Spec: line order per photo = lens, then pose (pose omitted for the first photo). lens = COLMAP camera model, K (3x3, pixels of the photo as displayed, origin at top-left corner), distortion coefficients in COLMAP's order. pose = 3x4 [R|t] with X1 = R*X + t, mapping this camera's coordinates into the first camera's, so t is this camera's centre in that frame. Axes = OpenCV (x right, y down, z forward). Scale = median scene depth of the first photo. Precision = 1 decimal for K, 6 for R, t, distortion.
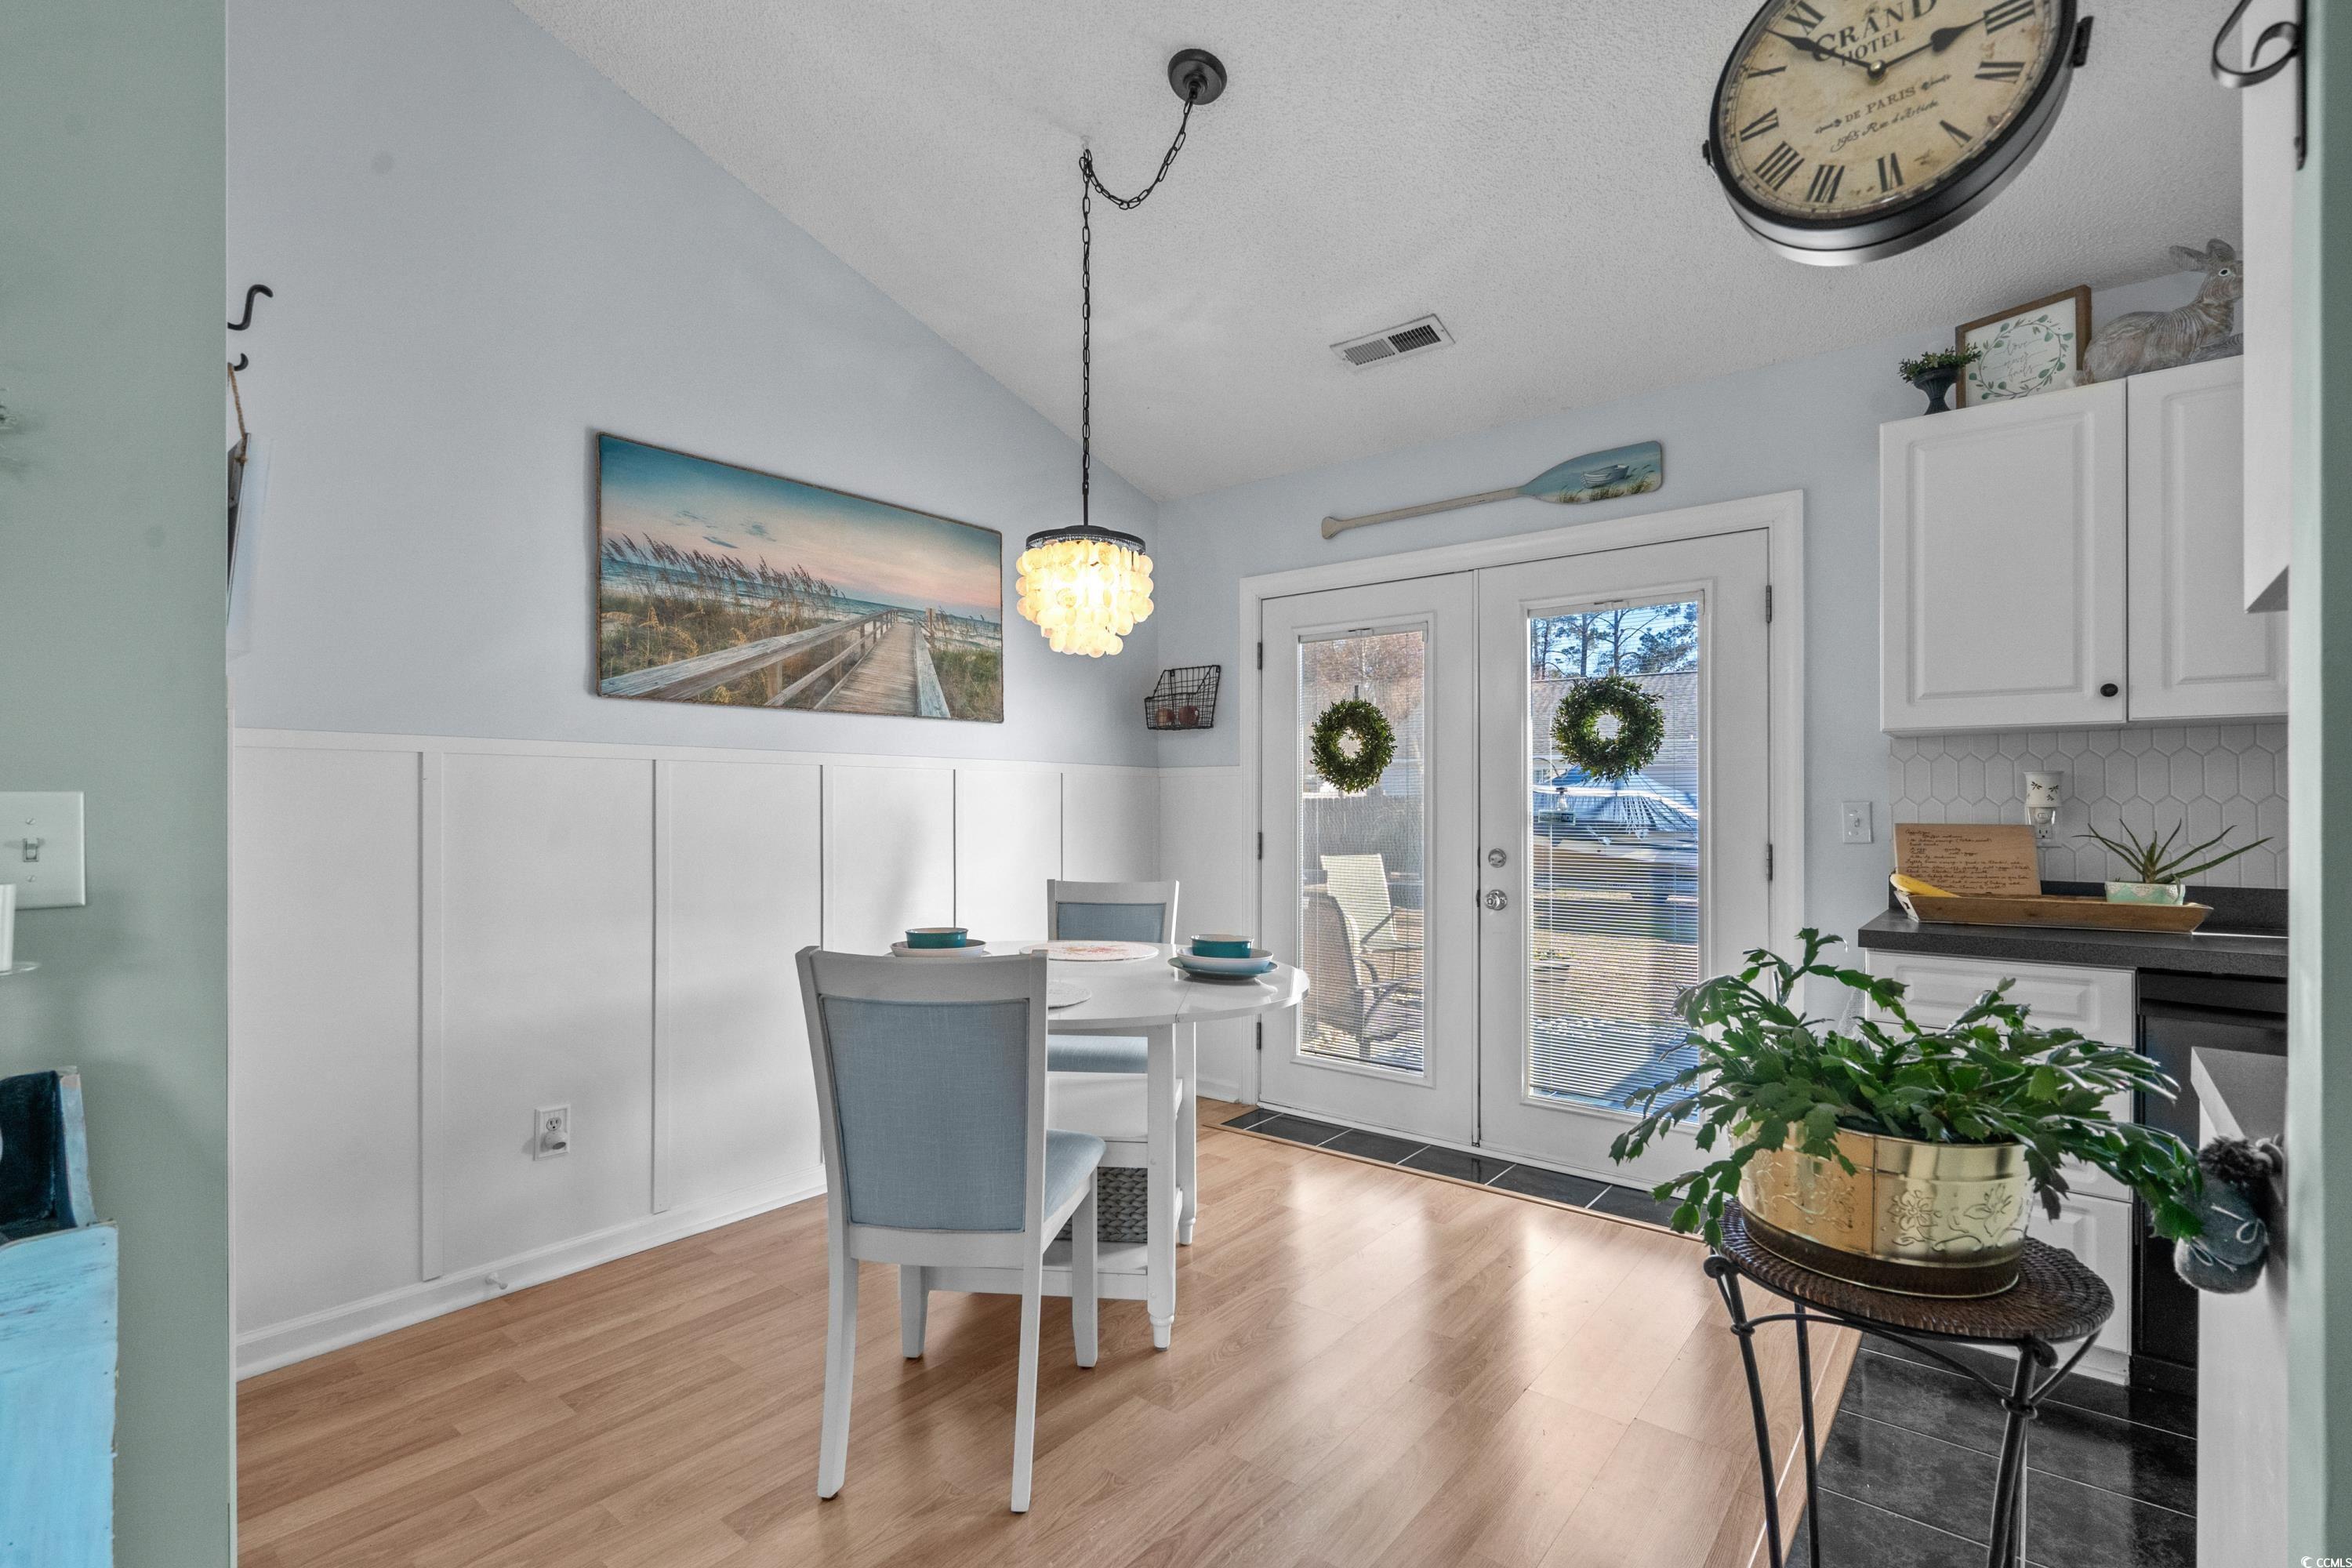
lens RADIAL K [[1063.5, 0, 1160.4], [0, 1063.5, 793.7], [0, 0, 1]] dist [-0.025997, 0.004036]
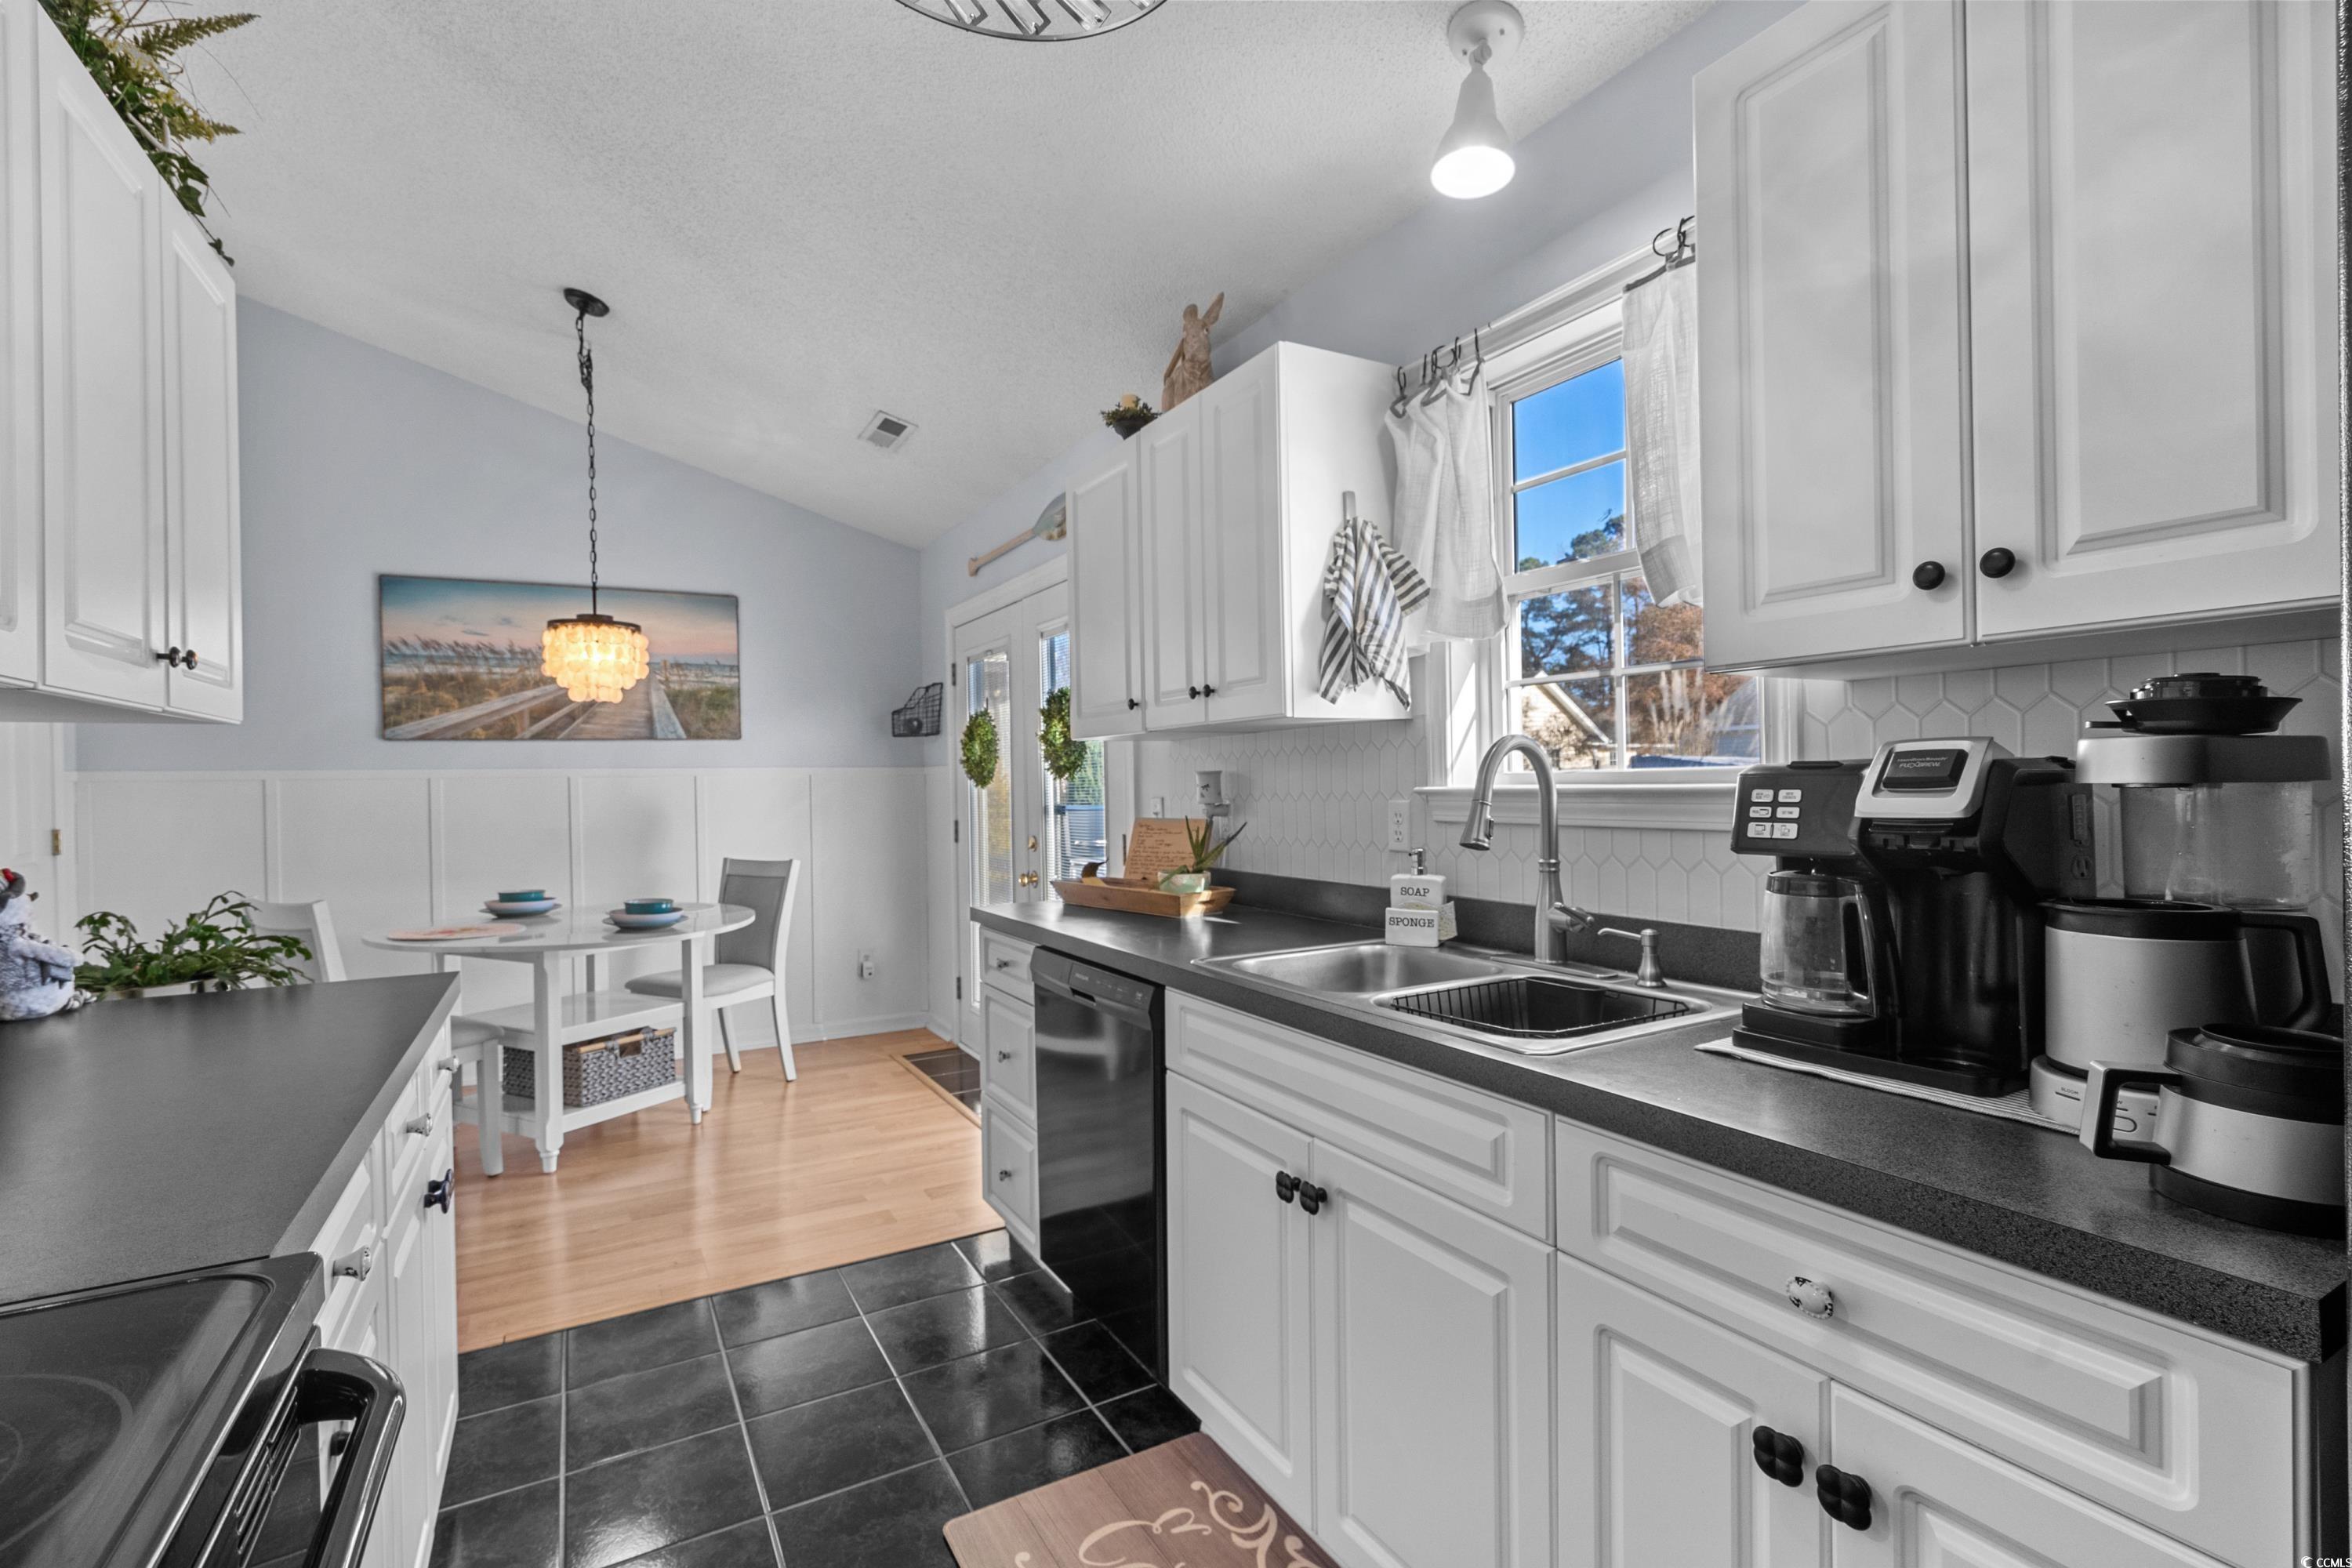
lens RADIAL K [[1063.5, 0, 1179.1], [0, 1063.5, 796.8], [0, 0, 1]] dist [-0.025997, 0.004036]
pose [[0.940437, -0.015453, -0.339618, 1.018520], [0.021863, 0.999648, 0.015055, -0.003423], [0.339265, -0.021584, 0.940443, -0.079679]]
